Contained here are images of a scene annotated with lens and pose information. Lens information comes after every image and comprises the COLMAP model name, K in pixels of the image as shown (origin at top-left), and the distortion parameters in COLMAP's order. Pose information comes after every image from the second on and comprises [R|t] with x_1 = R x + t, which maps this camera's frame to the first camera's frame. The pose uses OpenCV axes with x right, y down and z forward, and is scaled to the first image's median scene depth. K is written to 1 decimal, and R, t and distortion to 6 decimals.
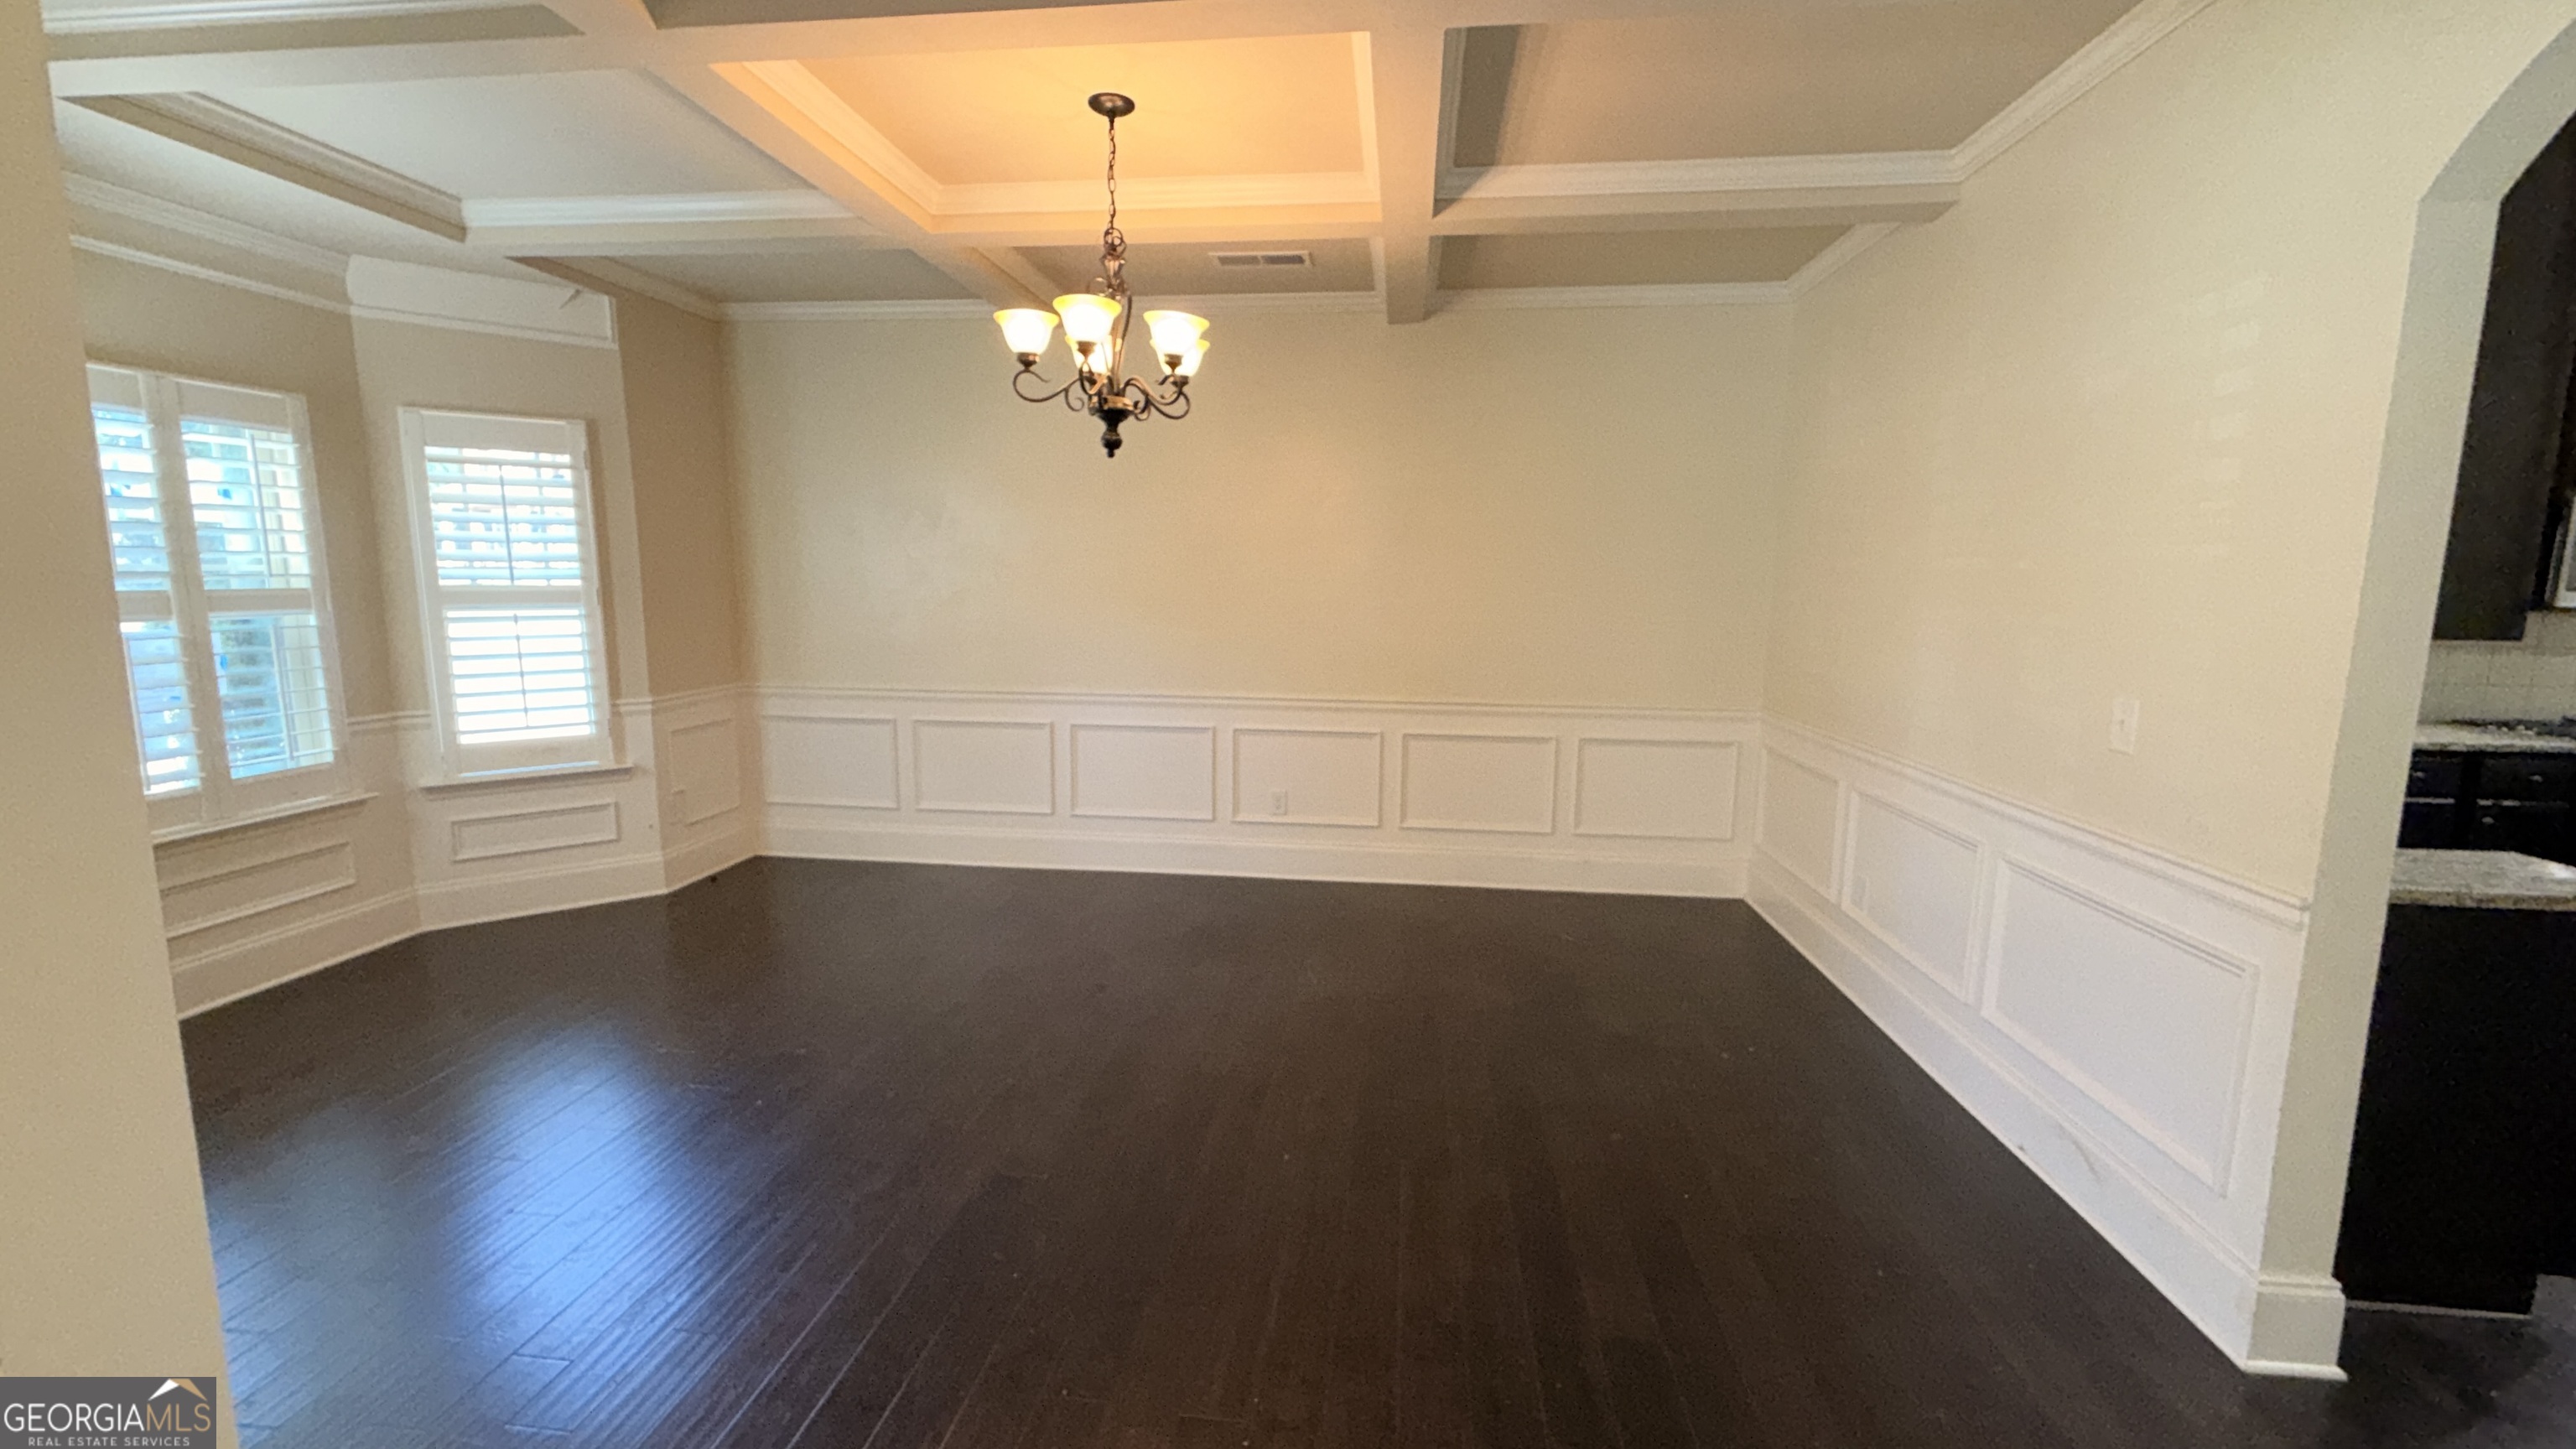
lens RADIAL K [[1029.3, 0, 1286.9], [0, 1029.3, 722.9], [0, 0, 1]] dist [0.000292, -0.000082]
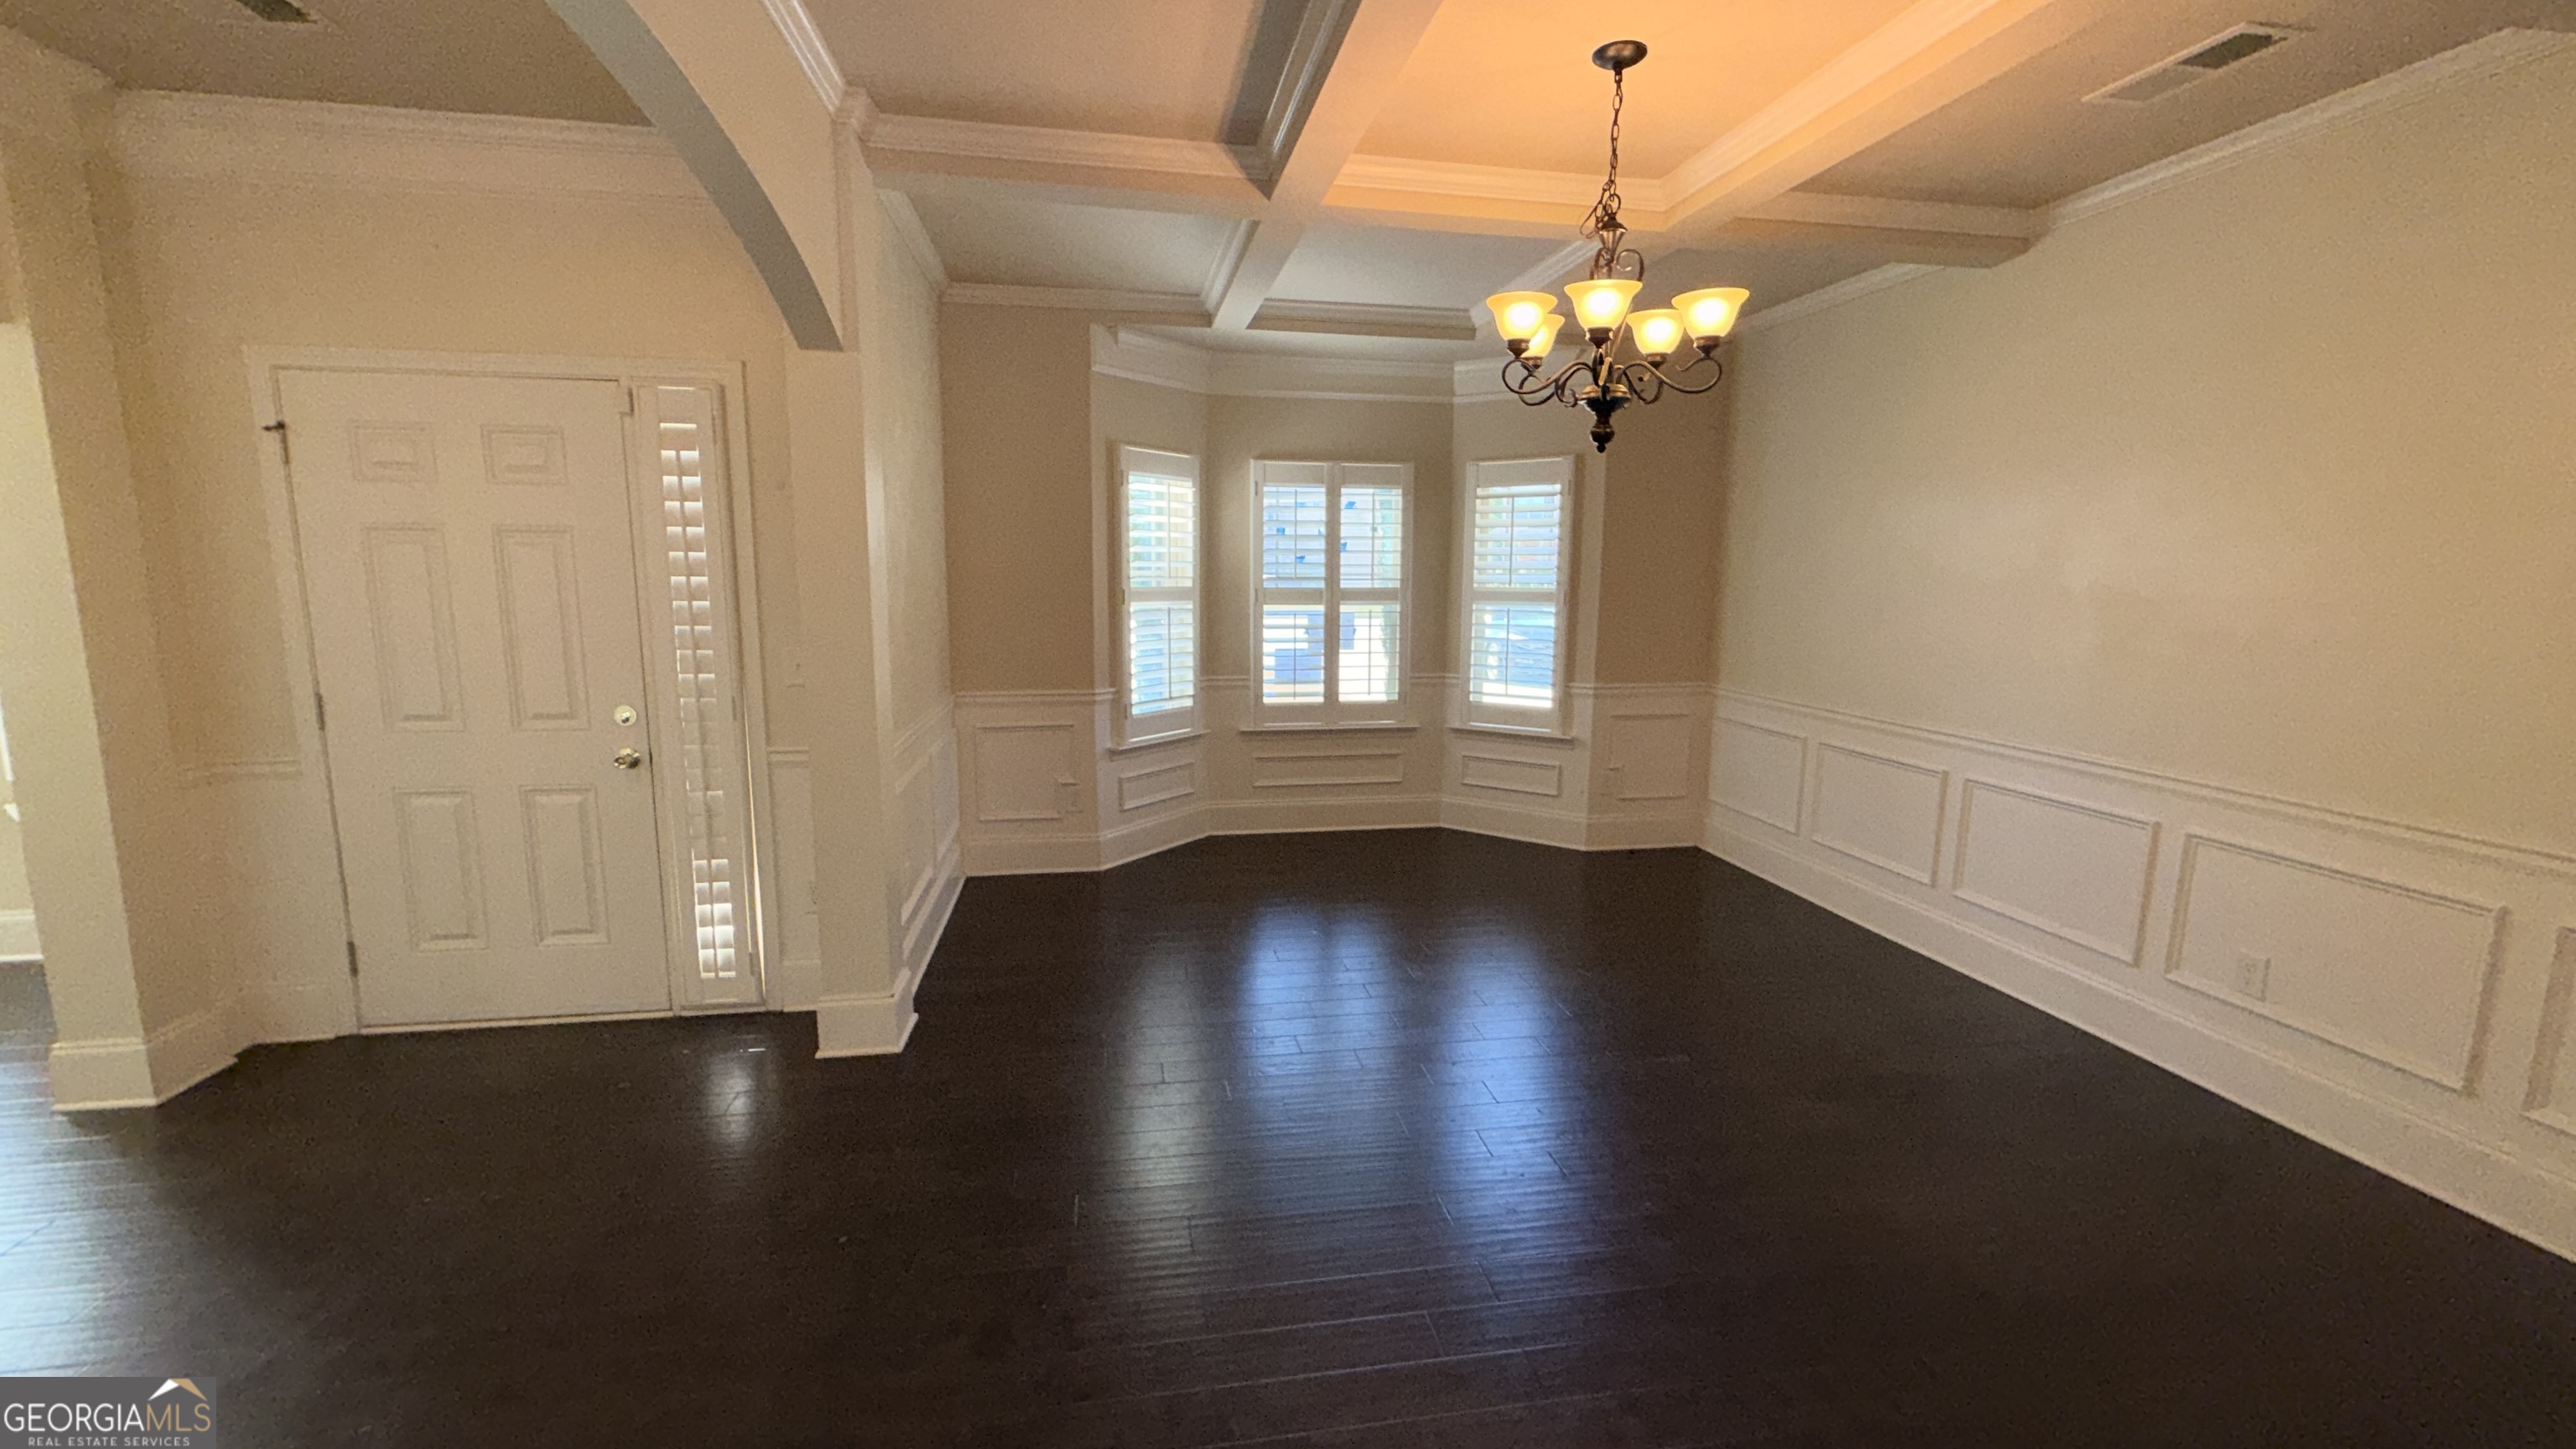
lens RADIAL K [[1029.3, 0, 1294.2], [0, 1029.3, 726.8], [0, 0, 1]] dist [0.000292, -0.000082]
pose [[0.283865, 0.140341, -0.948538, 0.450783], [-0.140518, 0.984640, 0.103631, -0.055398], [0.948512, 0.103869, 0.299225, 0.357378]]
